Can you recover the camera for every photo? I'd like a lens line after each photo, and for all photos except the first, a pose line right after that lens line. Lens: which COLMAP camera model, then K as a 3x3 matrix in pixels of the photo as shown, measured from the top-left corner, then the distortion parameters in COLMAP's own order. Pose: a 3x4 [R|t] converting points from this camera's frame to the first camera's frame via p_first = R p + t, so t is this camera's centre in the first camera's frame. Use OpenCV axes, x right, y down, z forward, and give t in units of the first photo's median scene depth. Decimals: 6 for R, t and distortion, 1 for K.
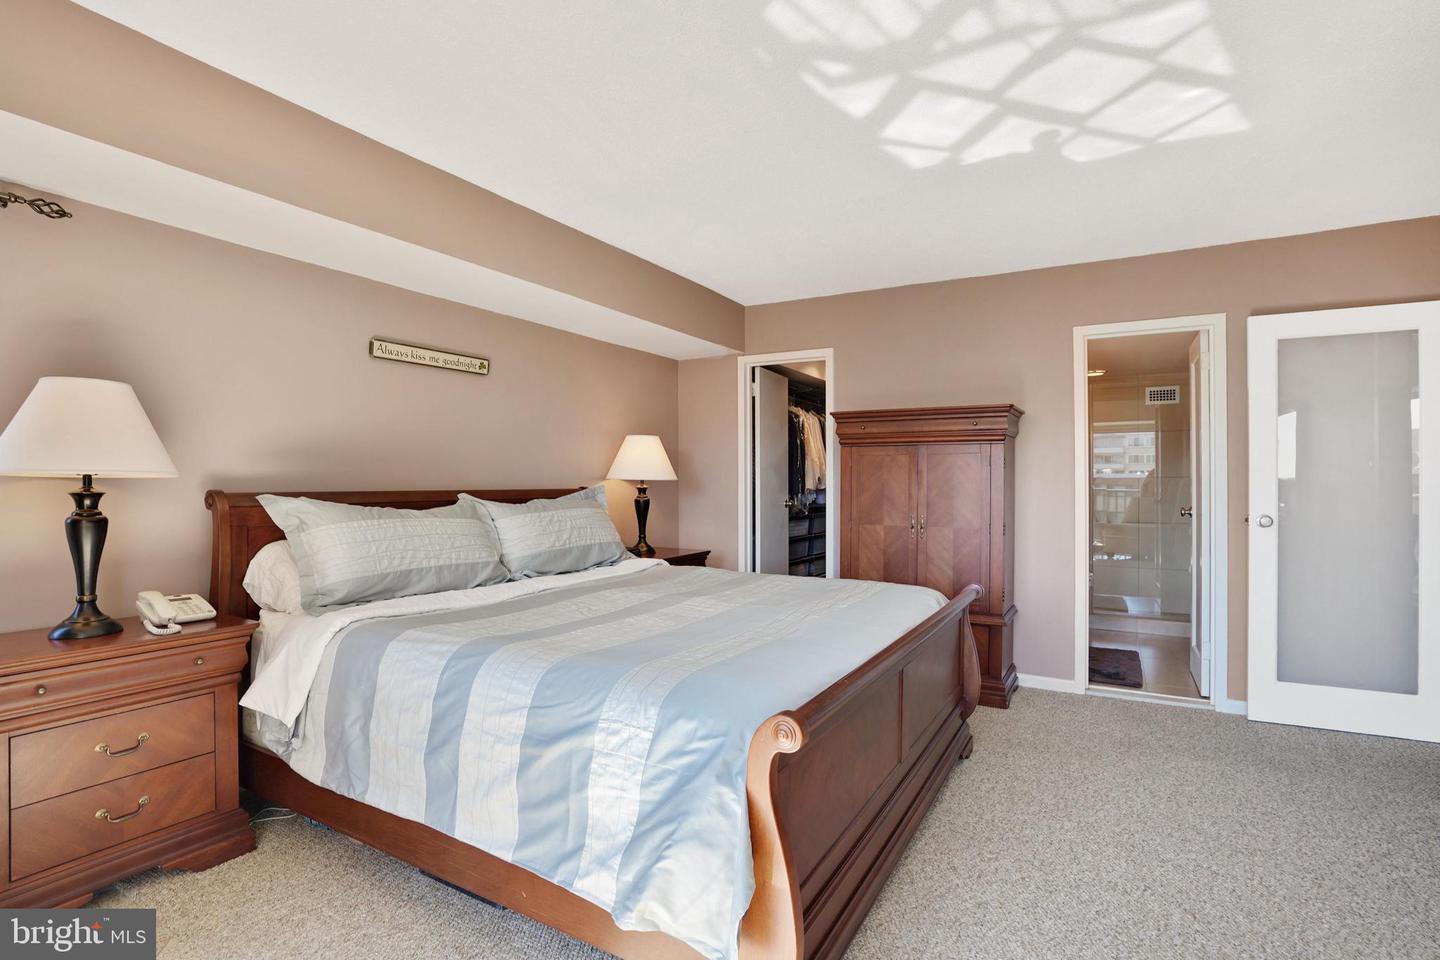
lens RADIAL K [[677.3, 0, 706.7], [0, 677.3, 474.3], [0, 0, 1]] dist [-0.037961, 0.011878]
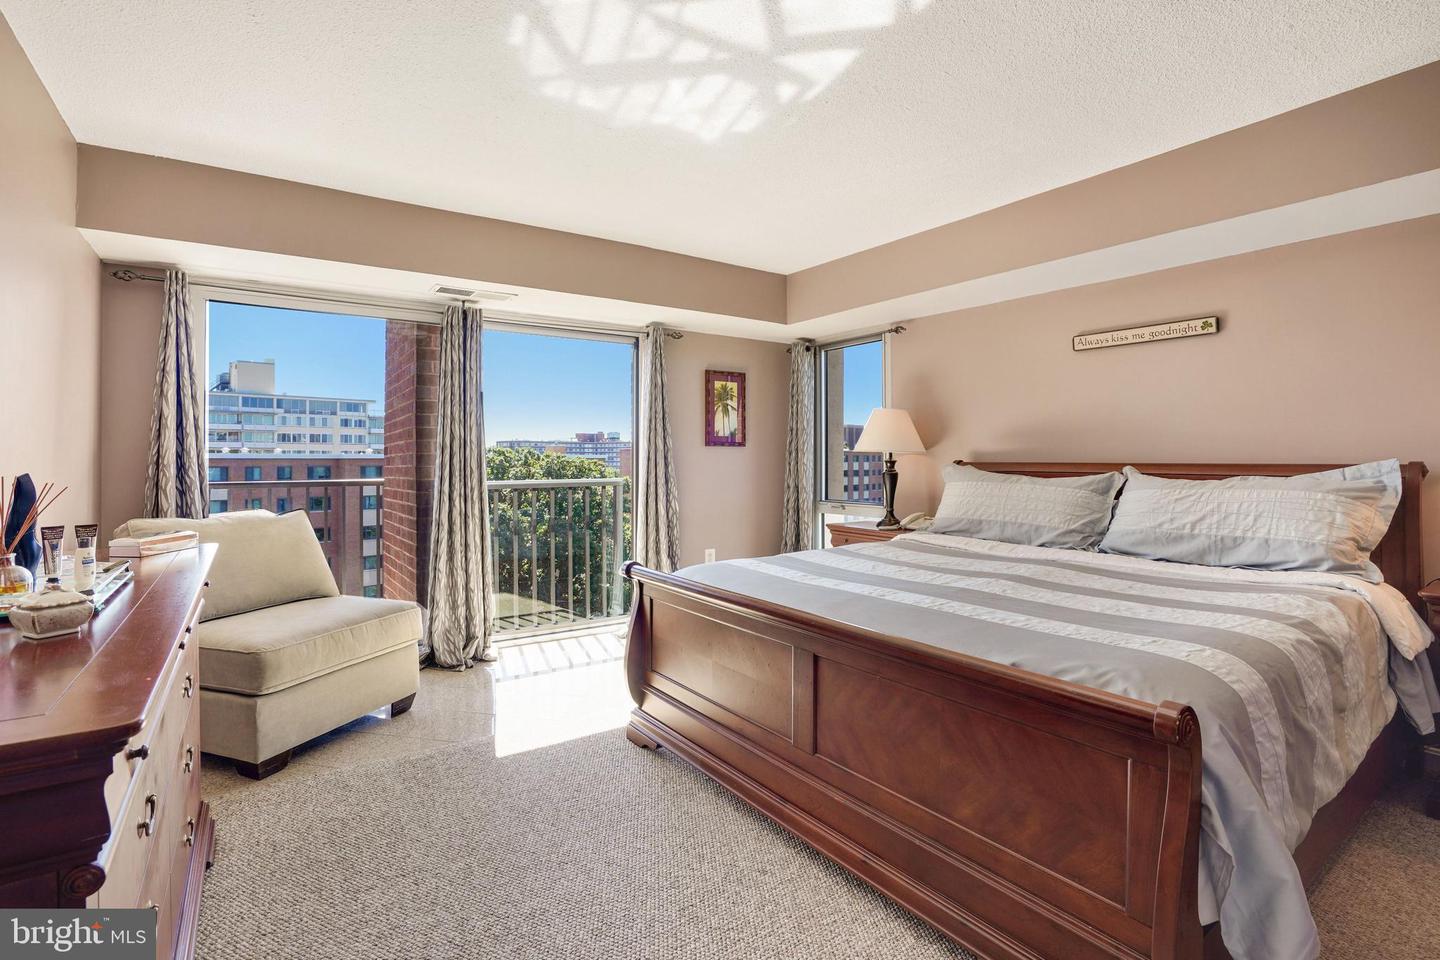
lens RADIAL K [[677.3, 0, 731.0], [0, 677.3, 471.3], [0, 0, 1]] dist [-0.037961, 0.011878]
pose [[-0.386052, 0.020813, -0.922242, 1.190961], [0.012405, 0.999772, 0.017370, 0.016250], [0.922394, -0.004735, -0.386222, 1.245720]]
